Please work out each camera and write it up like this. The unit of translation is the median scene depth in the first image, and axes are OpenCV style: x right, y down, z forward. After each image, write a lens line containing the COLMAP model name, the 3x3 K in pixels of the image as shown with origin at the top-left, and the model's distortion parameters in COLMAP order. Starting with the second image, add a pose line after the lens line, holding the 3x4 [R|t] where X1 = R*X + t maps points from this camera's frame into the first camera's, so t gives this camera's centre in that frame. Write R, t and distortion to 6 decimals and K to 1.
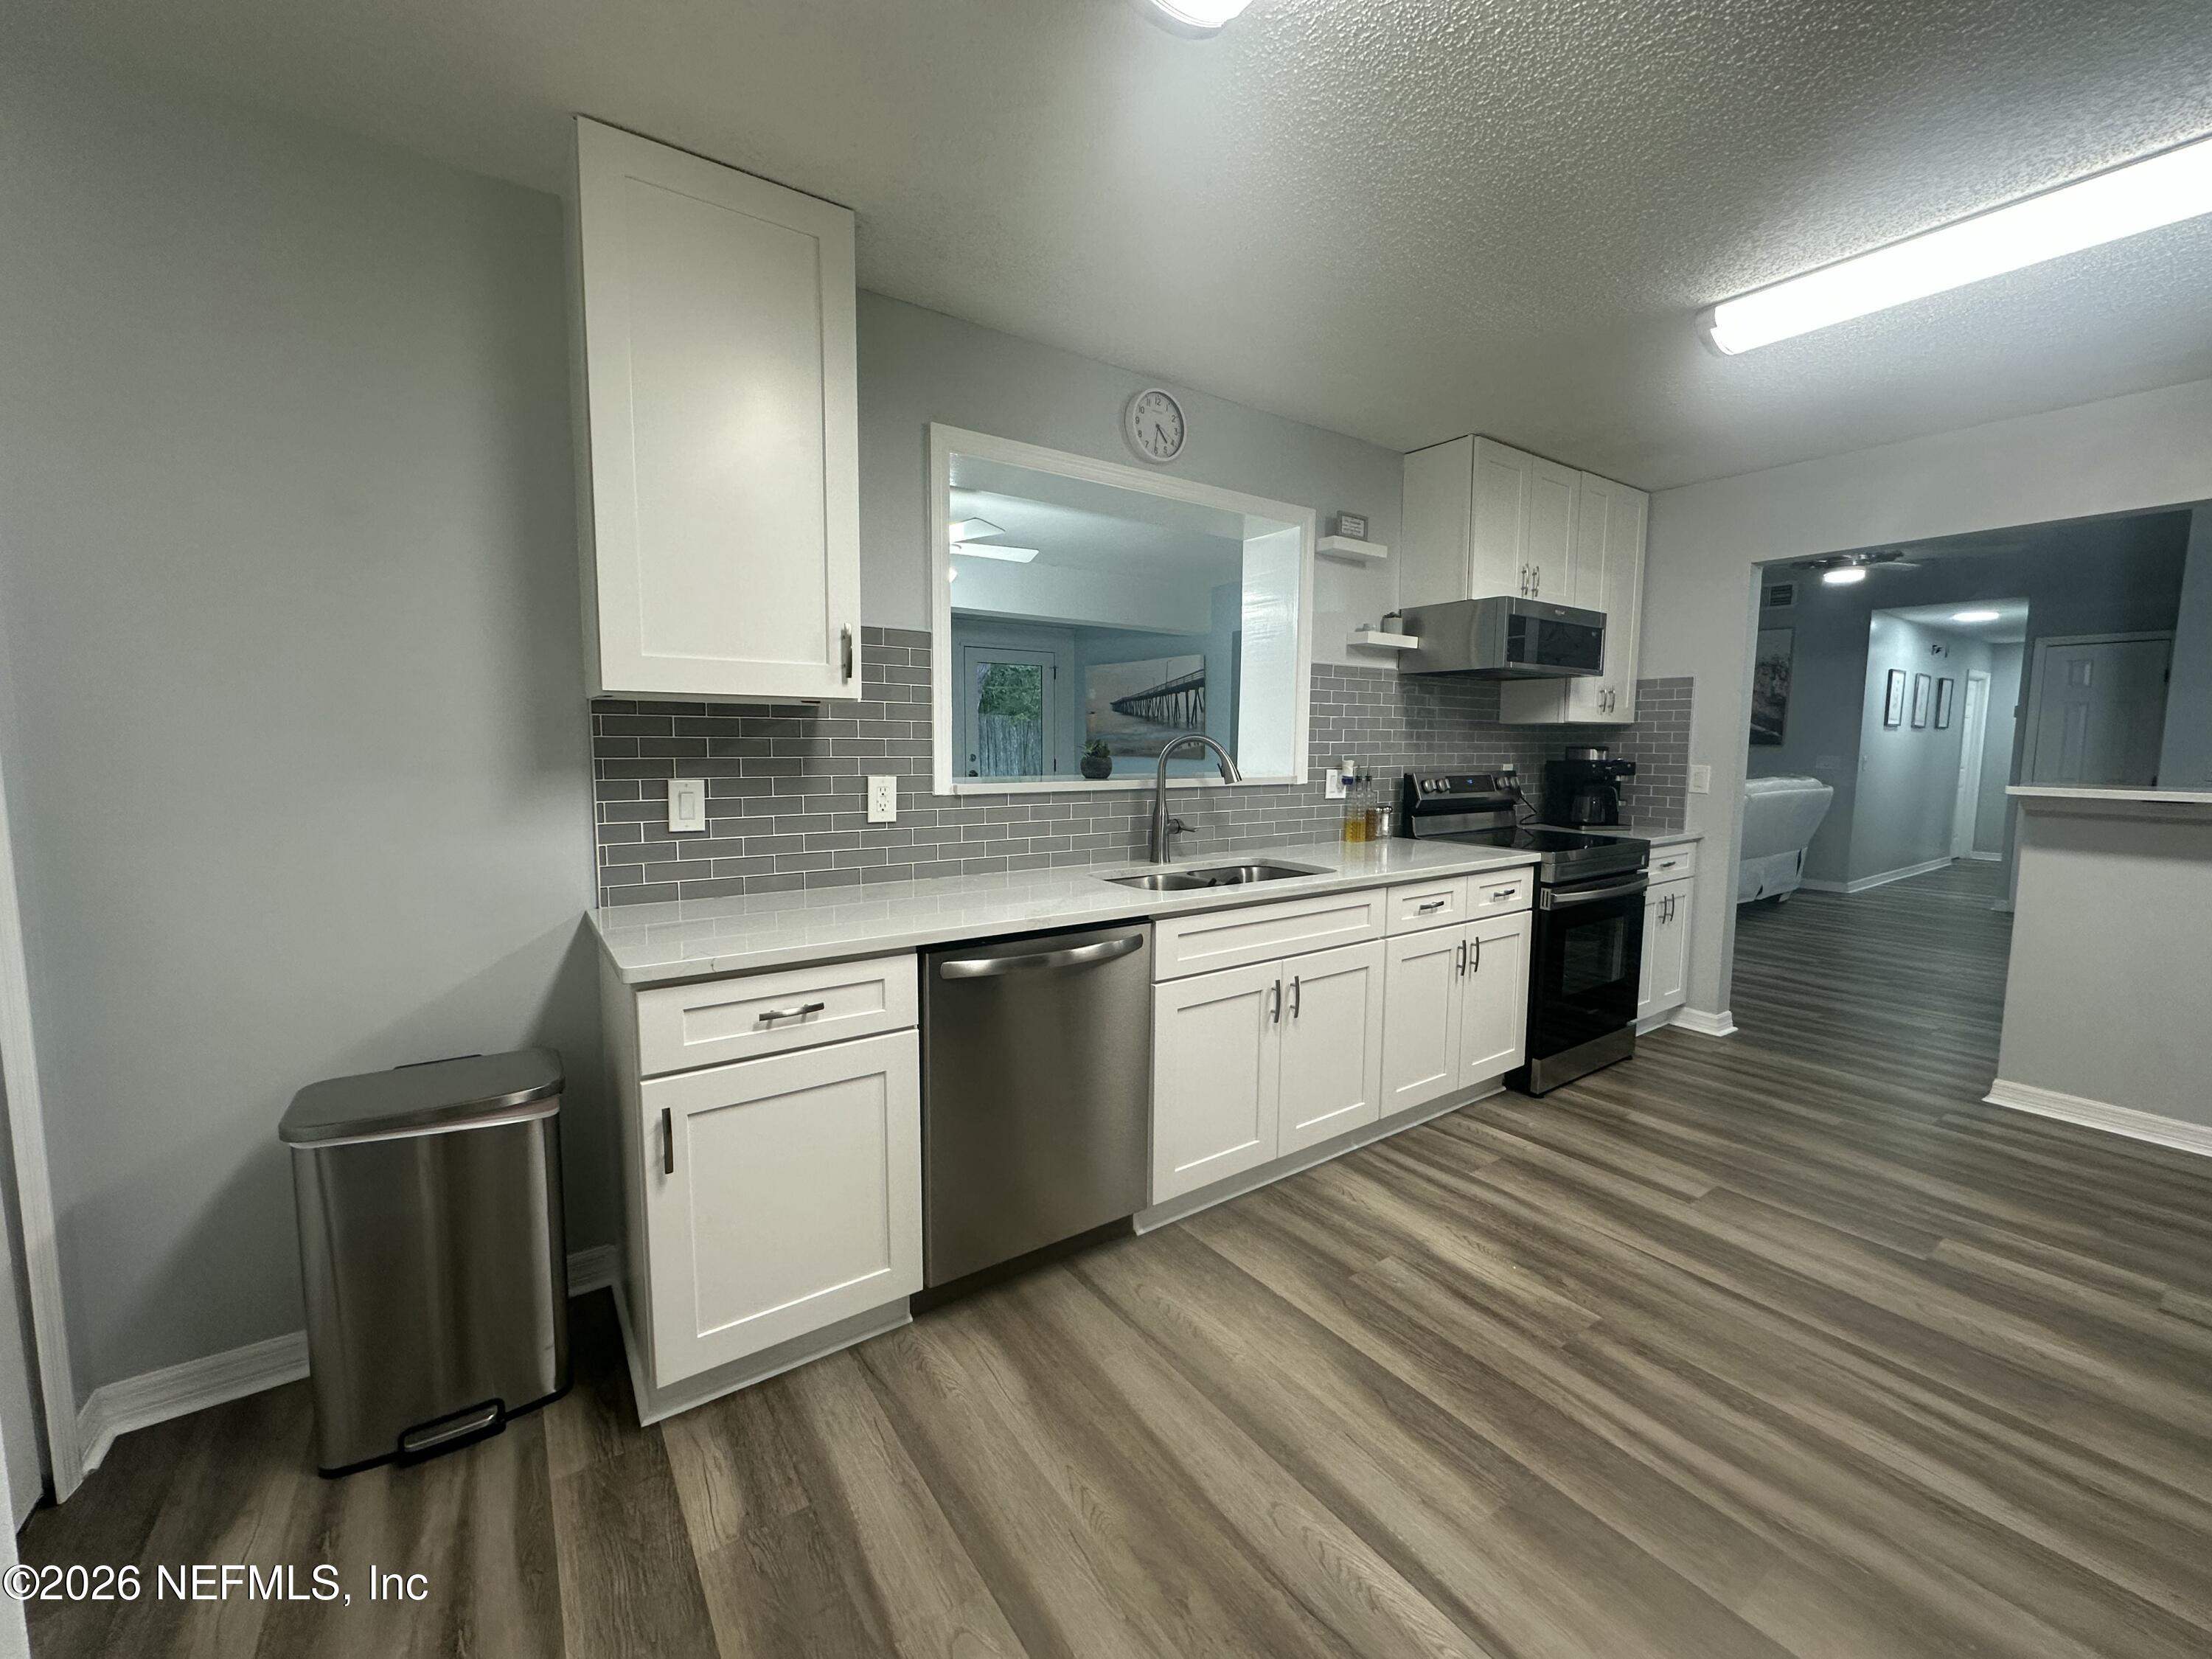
lens RADIAL K [[882.1, 0, 1110.8], [0, 882.1, 823.5], [0, 0, 1]] dist [-0.007650, 0.001493]
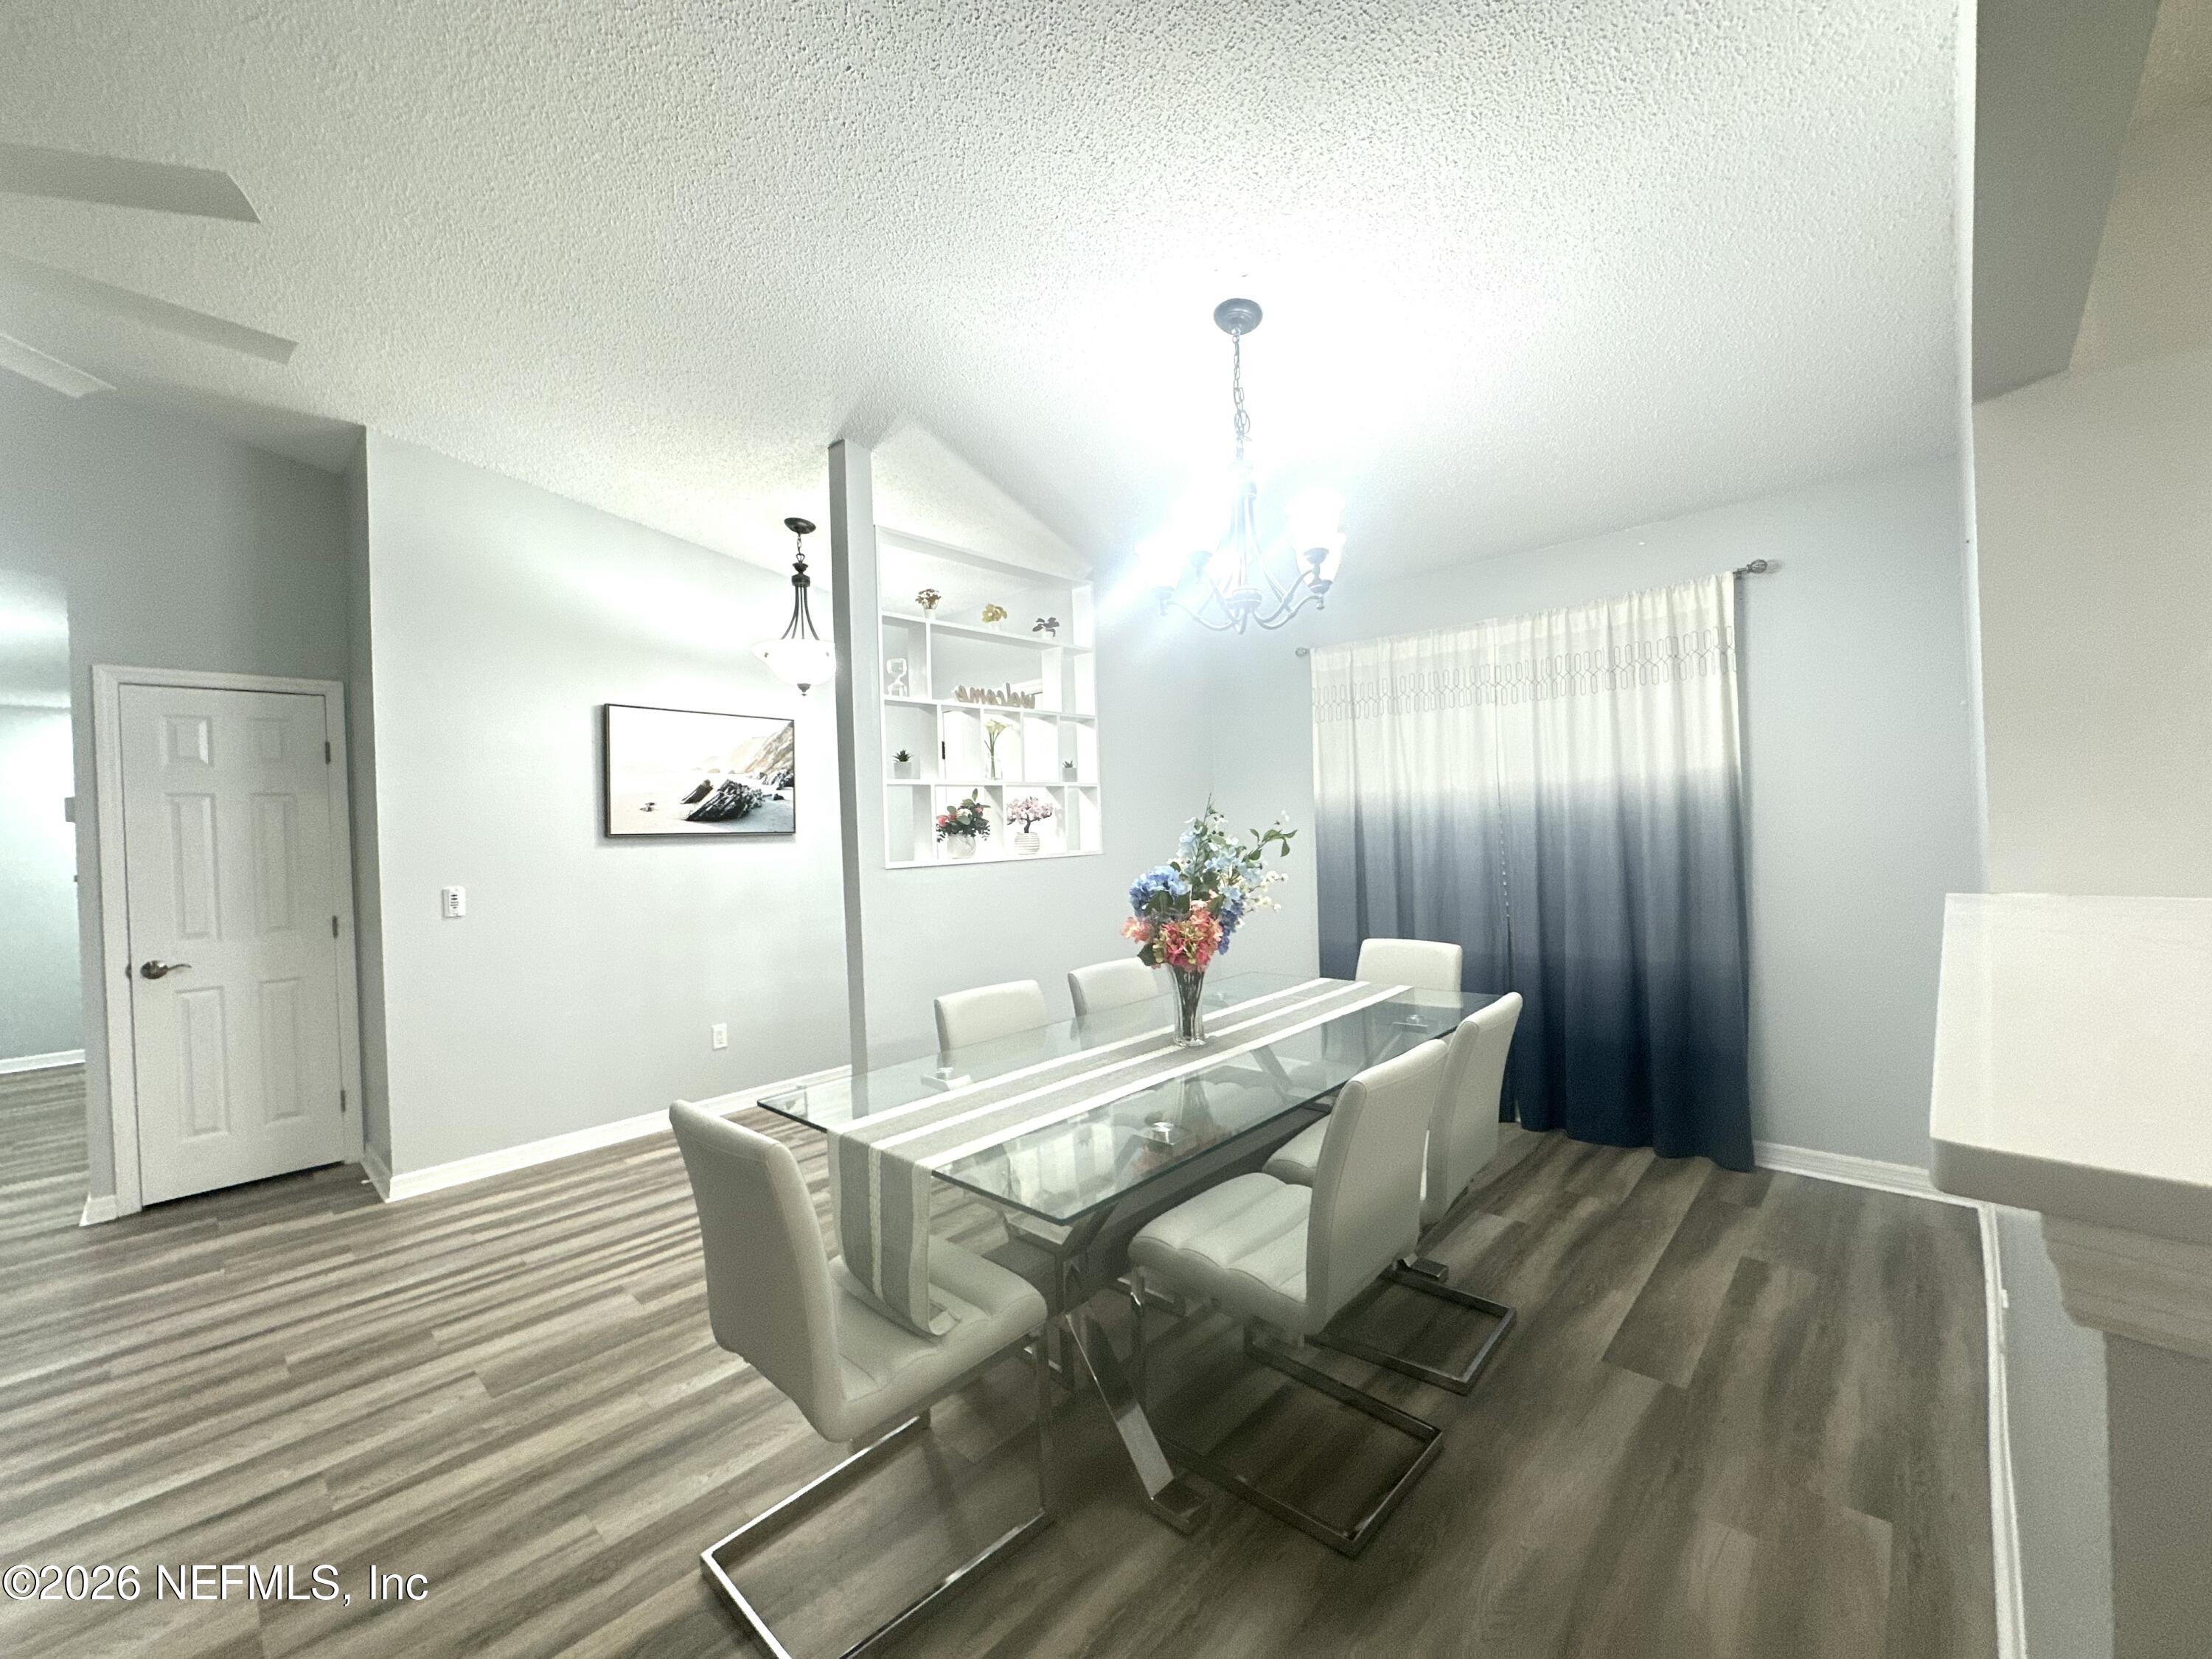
lens RADIAL K [[882.1, 0, 1103.1], [0, 882.1, 826.3], [0, 0, 1]] dist [-0.007650, 0.001493]
pose [[-0.200026, -0.000078, 0.979791, 1.123228], [0.129419, 0.991236, 0.026500, -0.144501], [-0.971206, 0.132104, -0.198263, 1.379463]]
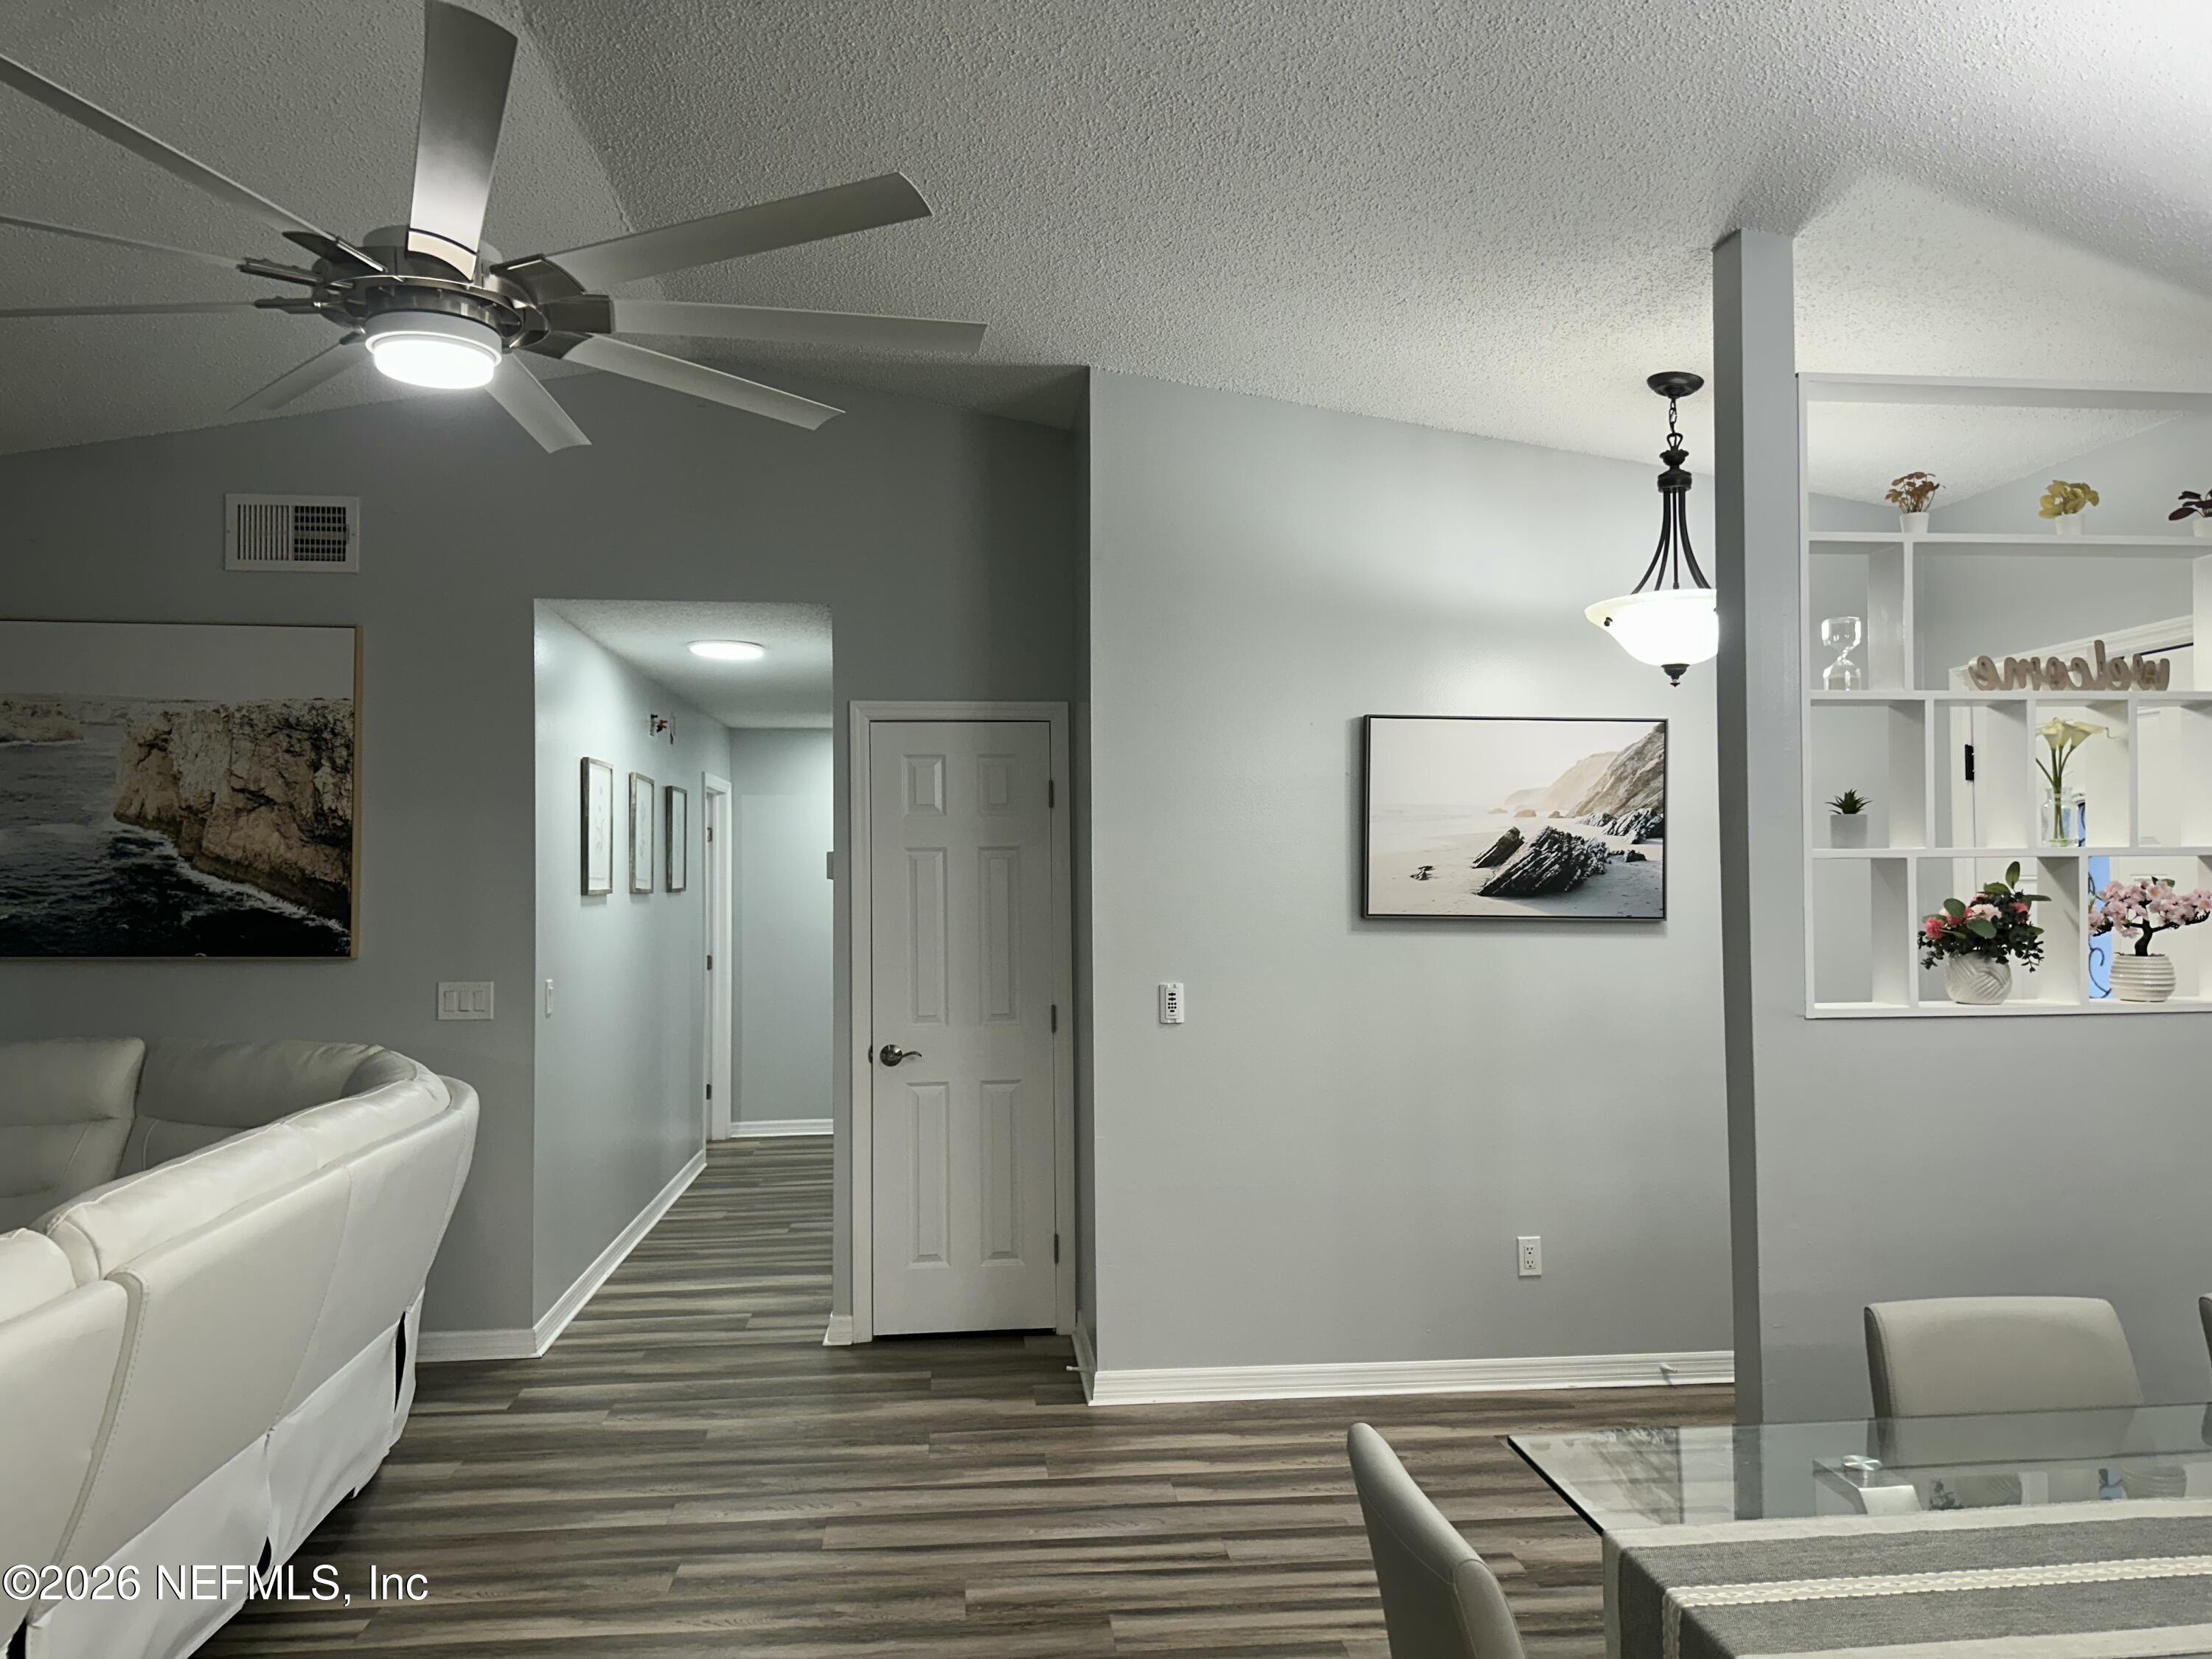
lens RADIAL K [[1547.0, 0, 1100.5], [0, 1547.0, 842.2], [0, 0, 1]] dist [0.067291, -0.083638]
pose [[0.496331, 0.008543, 0.868092, 1.120468], [0.095527, 0.993342, -0.064393, -0.198192], [-0.862862, 0.114886, 0.492210, 1.301496]]
